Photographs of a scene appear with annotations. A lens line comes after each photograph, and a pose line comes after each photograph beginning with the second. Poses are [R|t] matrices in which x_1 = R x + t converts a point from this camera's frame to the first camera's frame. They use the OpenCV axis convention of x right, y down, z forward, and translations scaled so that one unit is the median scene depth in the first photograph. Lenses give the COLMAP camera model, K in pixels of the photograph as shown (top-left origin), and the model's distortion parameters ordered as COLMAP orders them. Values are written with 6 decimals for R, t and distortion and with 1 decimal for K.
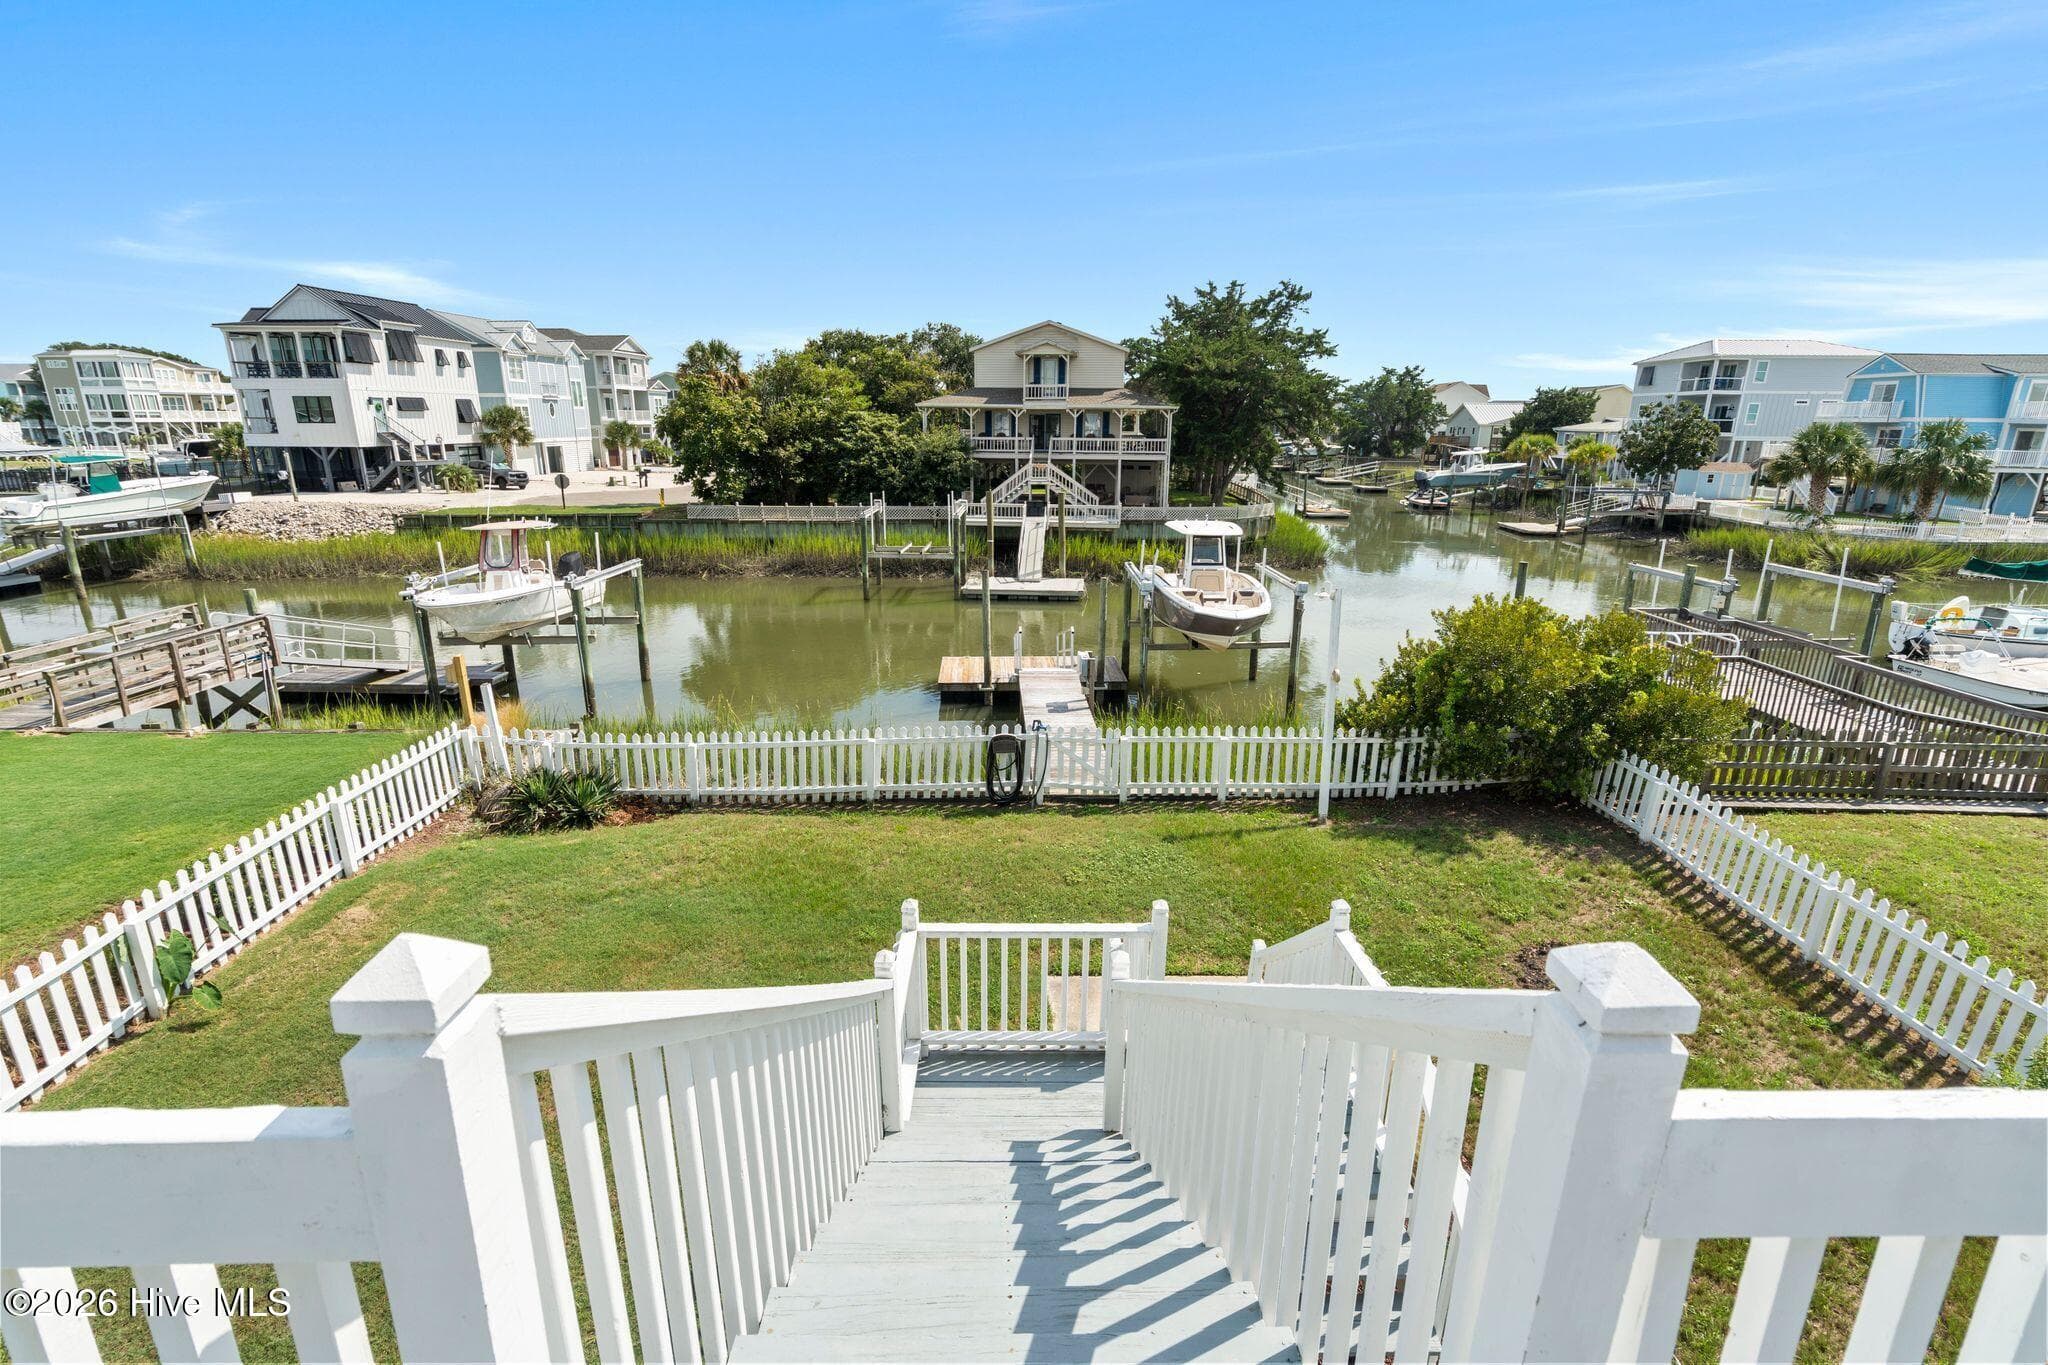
lens RADIAL K [[942.2, 0, 1064.0], [0, 942.2, 684.9], [0, 0, 1]] dist [0.000365, 0.000161]
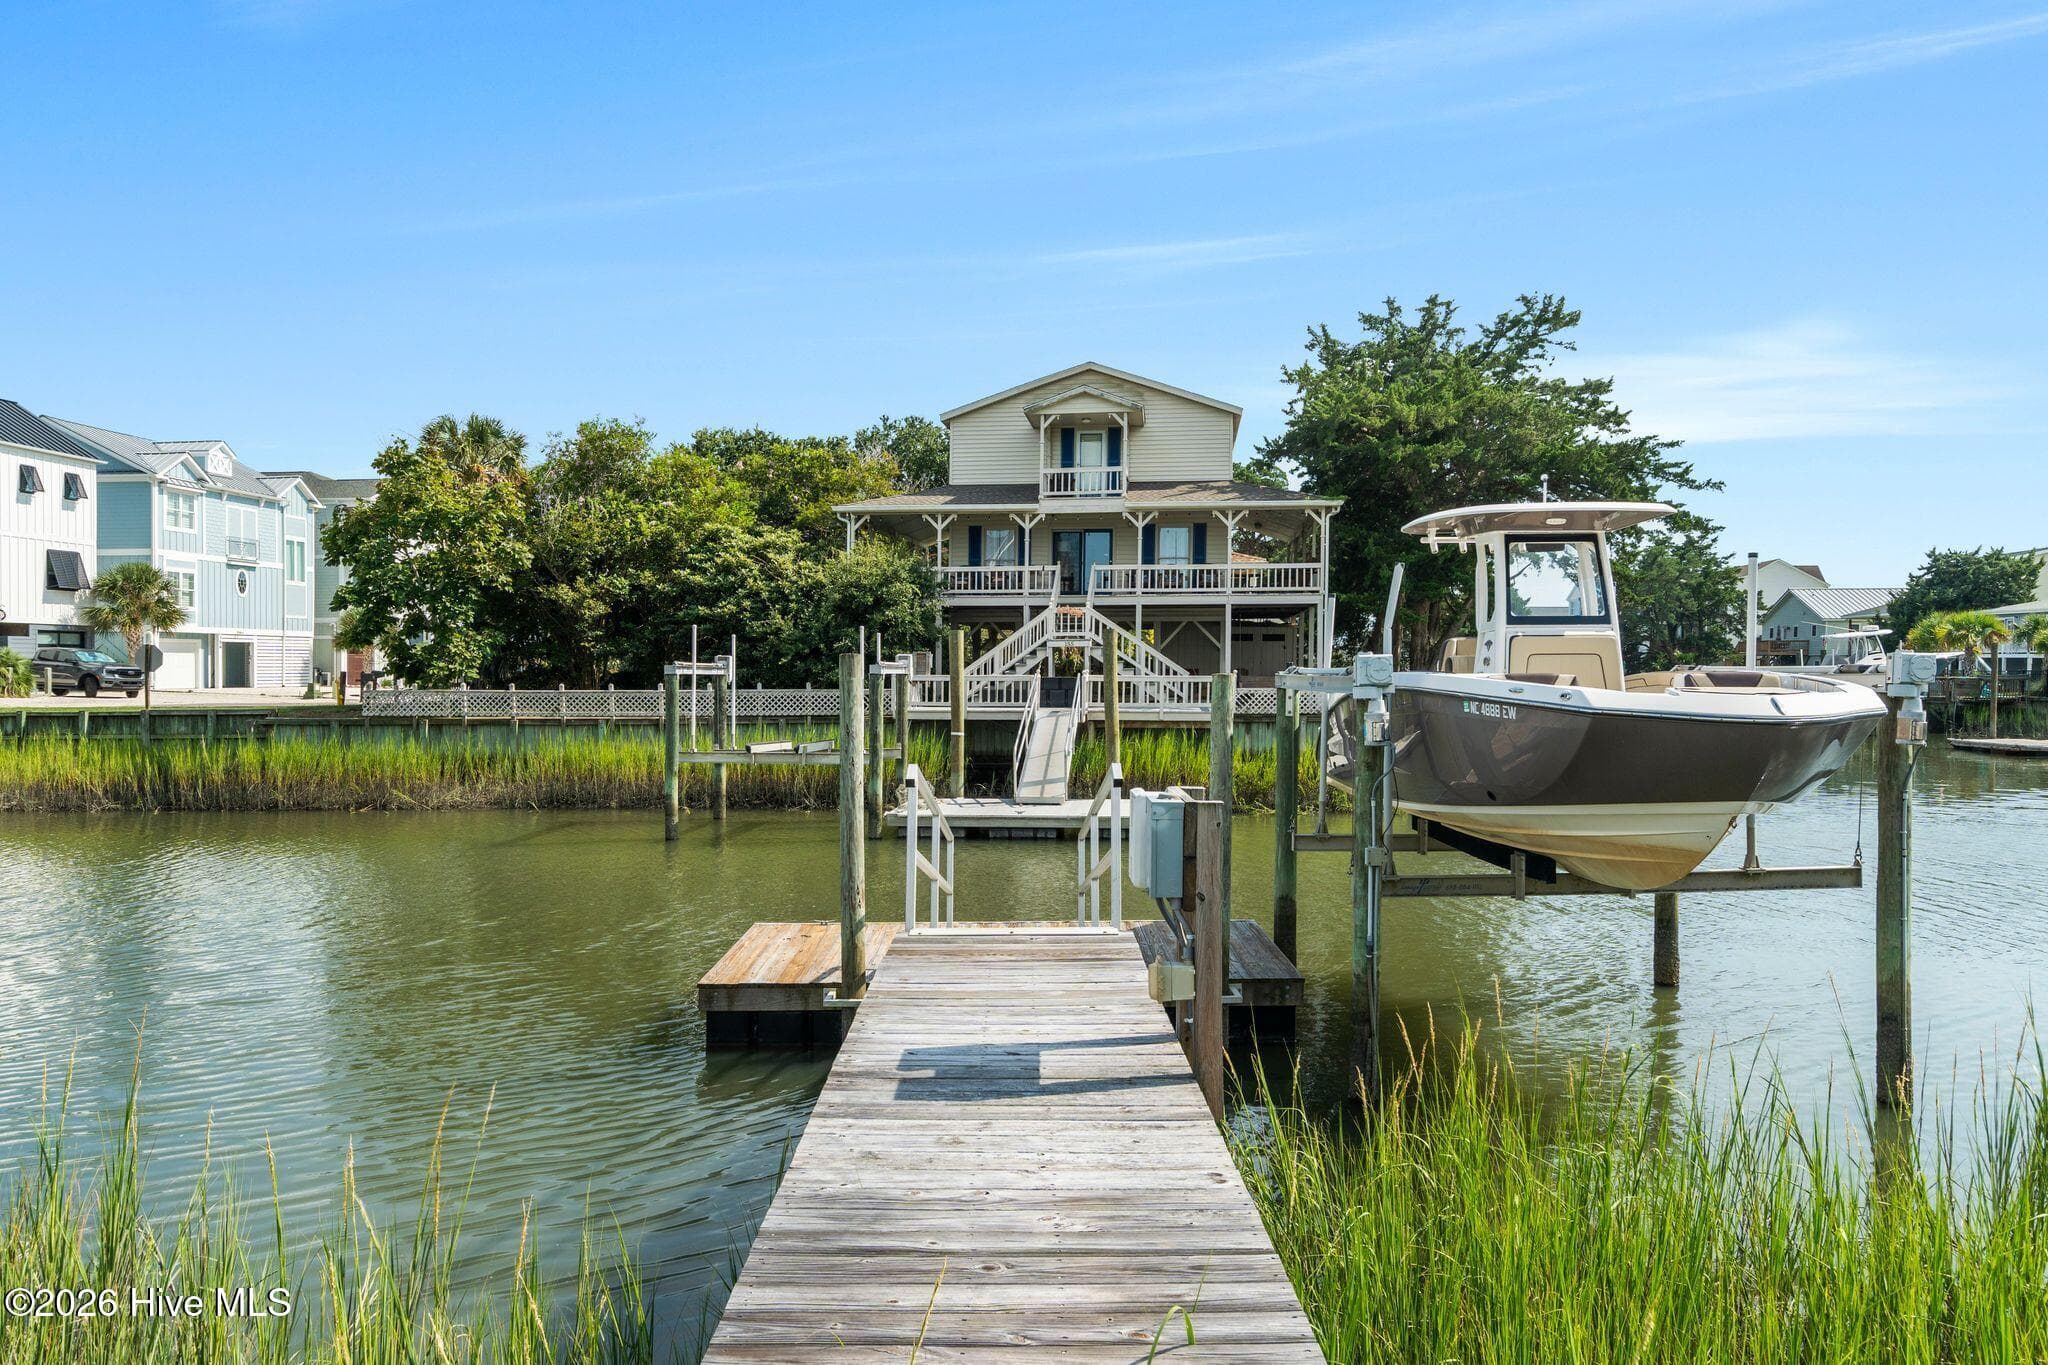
lens RADIAL K [[1491.0, 0, 1118.1], [0, 1491.0, 690.2], [0, 0, 1]] dist [0.006213, 0.003814]
pose [[0.999981, -0.001305, -0.005942, 0.004088], [-0.000235, 0.967707, -0.252079, 0.007288], [0.006079, 0.252076, 0.967688, 0.209197]]
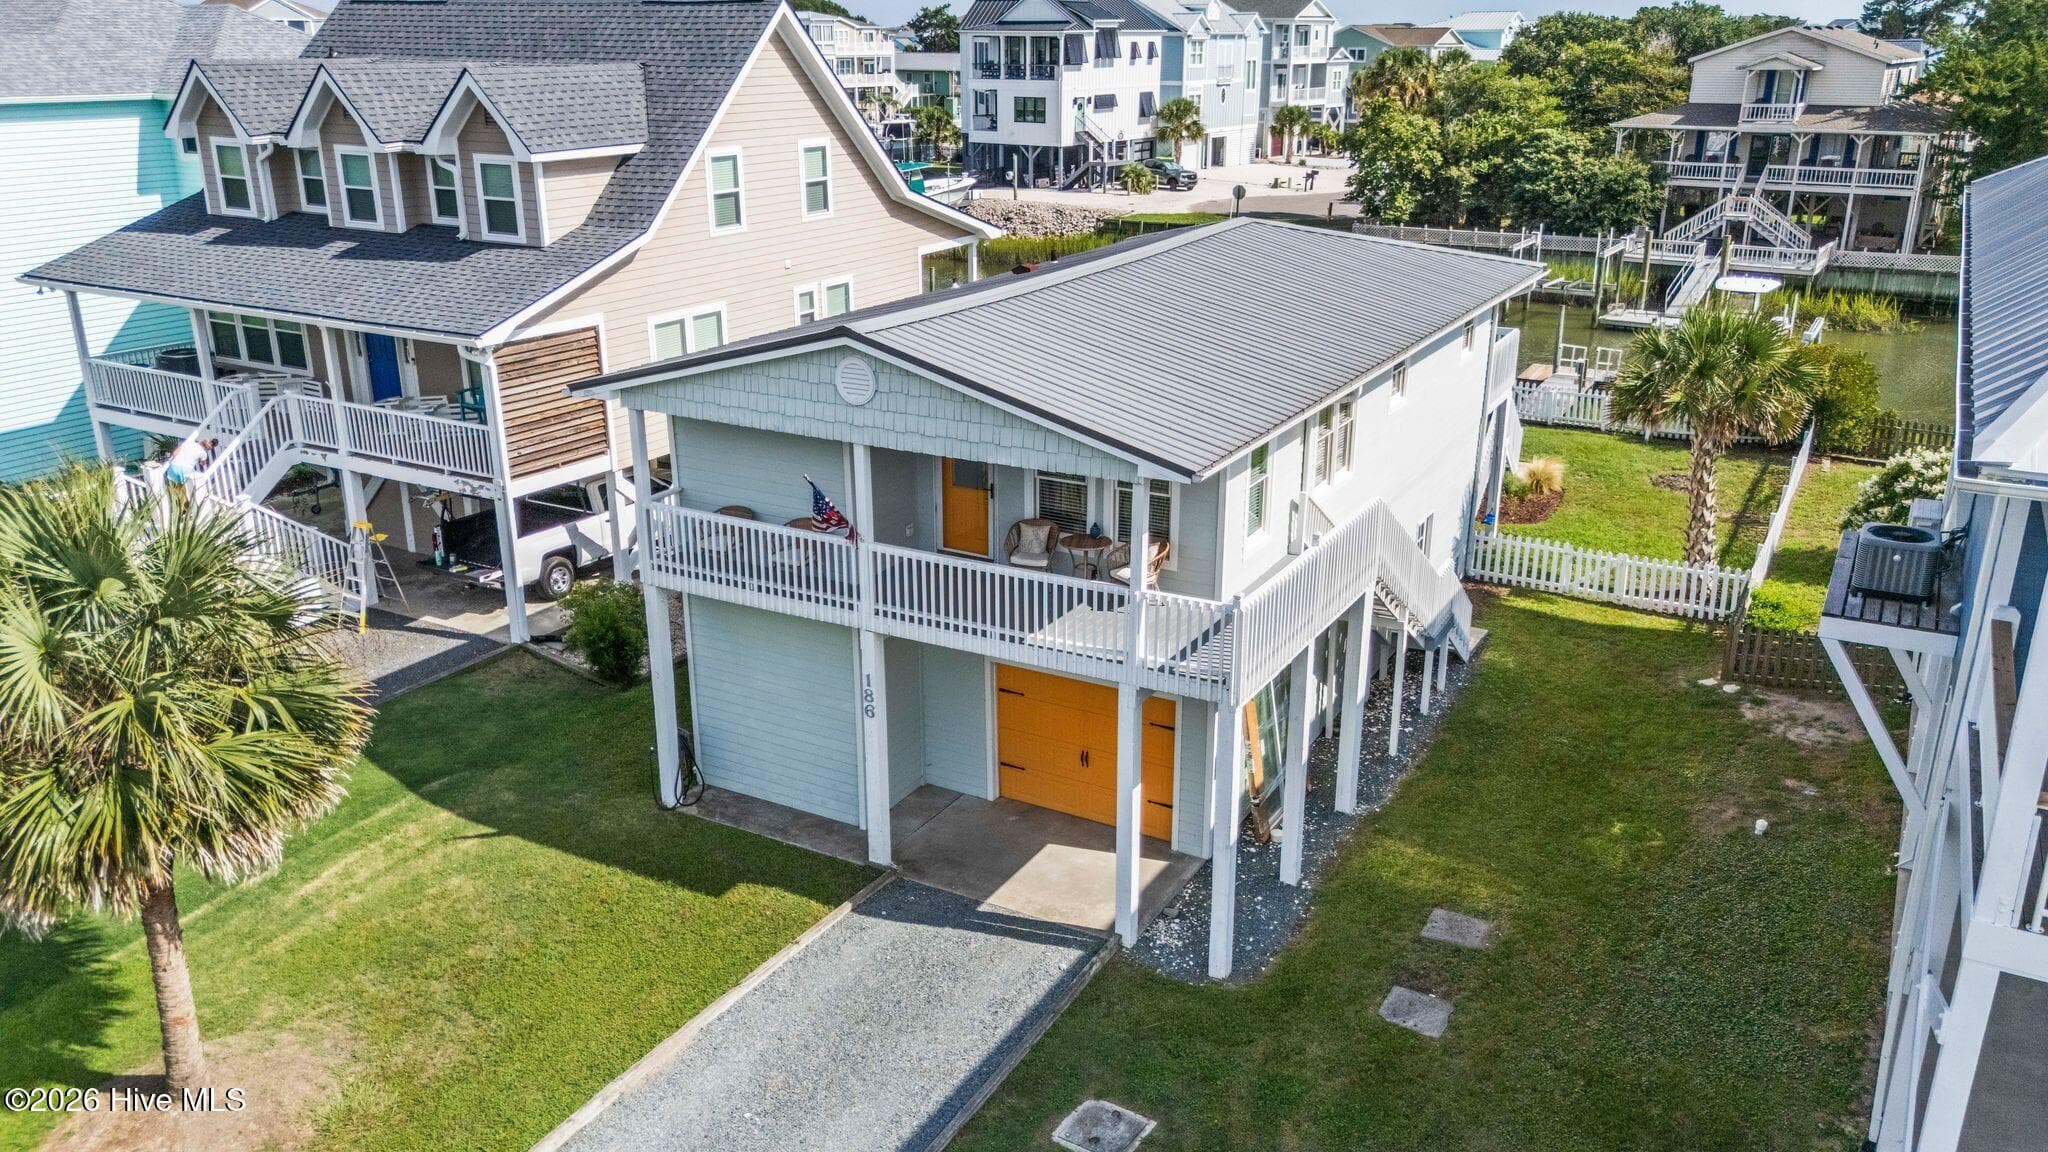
lens RADIAL K [[1522.8, 0, 1035.2], [0, 1522.8, 508.8], [0, 0, 1]] dist [0.062325, -0.061378]
pose [[0.839171, 0.150266, -0.522697, 0.190356], [-0.143045, 0.988218, 0.054442, 0.061598], [0.524719, 0.029083, 0.850779, -0.495626]]
